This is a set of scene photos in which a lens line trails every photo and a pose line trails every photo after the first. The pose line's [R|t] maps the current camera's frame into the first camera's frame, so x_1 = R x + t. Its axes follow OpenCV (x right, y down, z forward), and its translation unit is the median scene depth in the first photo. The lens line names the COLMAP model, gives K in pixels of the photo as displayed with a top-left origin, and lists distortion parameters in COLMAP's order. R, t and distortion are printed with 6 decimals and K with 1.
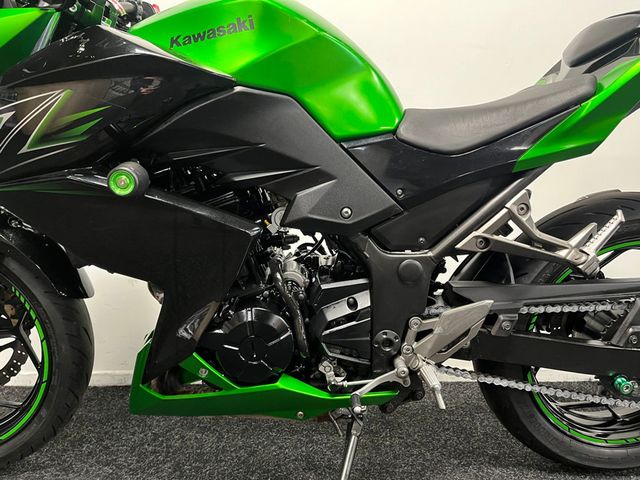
lens RADIAL K [[483.0, 0, 323.8], [0, 483.0, 232.8], [0, 0, 1]] dist [0.091954, -0.122977]
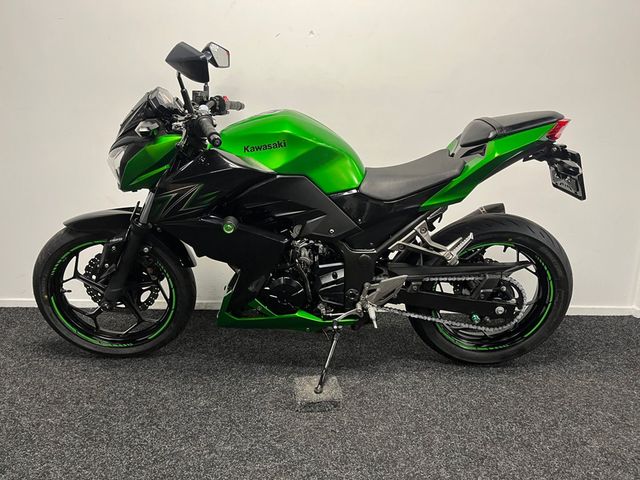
lens RADIAL K [[483.5, 0, 322.0], [0, 483.5, 236.9], [0, 0, 1]] dist [0.092195, -0.125981]
pose [[0.999254, 0.018968, -0.033653, 0.068592], [-0.013391, 0.987219, 0.158808, -0.307693], [0.036236, -0.158238, 0.986736, -0.872806]]
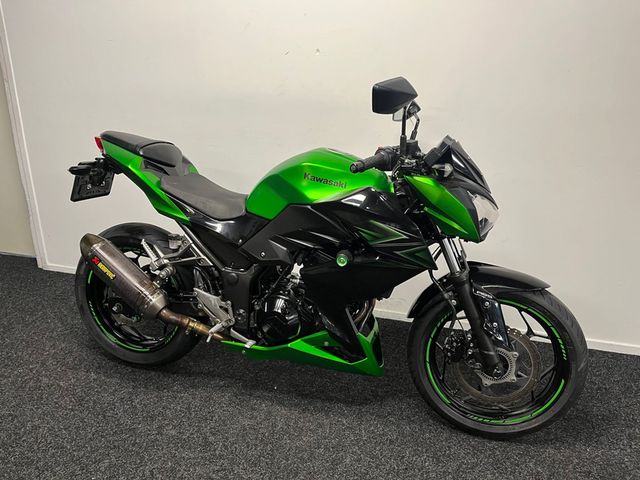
lens RADIAL K [[483.5, 0, 322.0], [0, 483.5, 236.9], [0, 0, 1]] dist [0.092195, -0.125981]
pose [[0.950430, 0.109198, -0.291134, 0.761548], [-0.033568, 0.966867, 0.253064, -0.627989], [0.309122, -0.230747, 0.922605, -0.846489]]
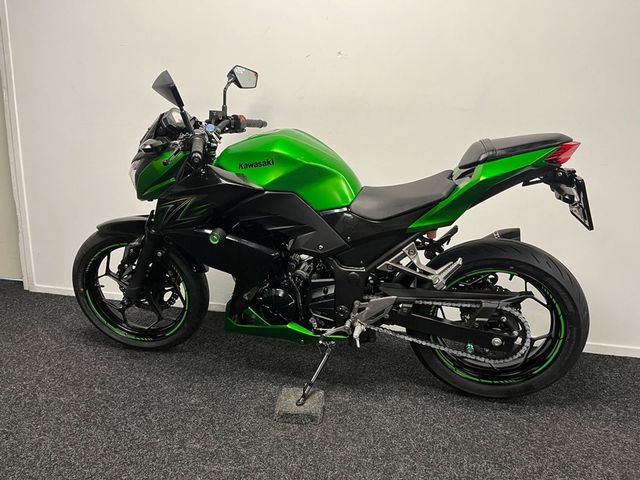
lens RADIAL K [[483.0, 0, 323.8], [0, 483.0, 232.8], [0, 0, 1]] dist [0.091954, -0.122977]
pose [[0.967382, 0.071704, -0.242961, 0.504072], [-0.039052, 0.989851, 0.136639, -0.349917], [0.250293, -0.122694, 0.960364, -0.846559]]
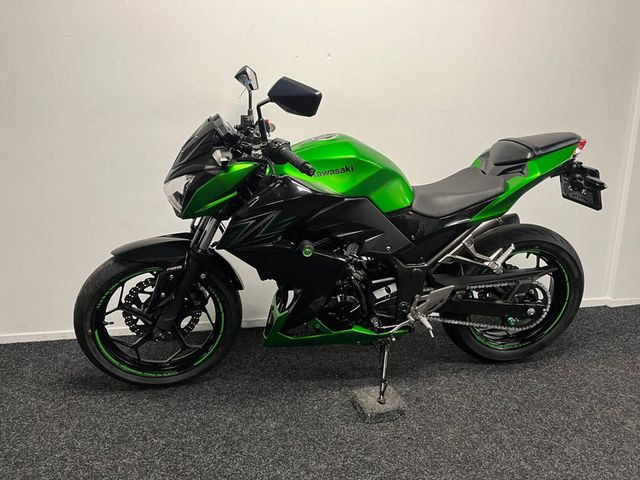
lens RADIAL K [[483.5, 0, 322.0], [0, 483.5, 236.9], [0, 0, 1]] dist [0.092195, -0.125981]
pose [[0.990596, -0.027506, 0.134023, -0.474128], [0.006491, 0.987928, 0.154779, -0.383961], [-0.136663, -0.152454, 0.978816, -0.906137]]
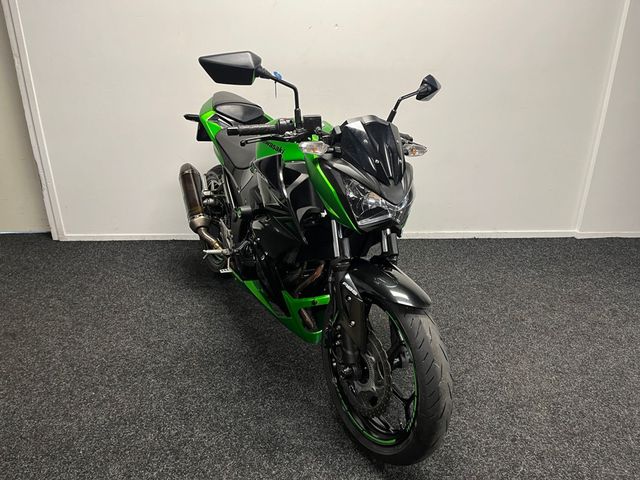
lens RADIAL K [[485.8, 0, 319.6], [0, 485.8, 232.7], [0, 0, 1]] dist [0.031210, -0.002541]
pose [[0.999954, 0.003243, -0.008972, -0.154645], [-0.000353, 0.952385, 0.304898, -0.609216], [0.009534, -0.304881, 0.952343, -1.670717]]
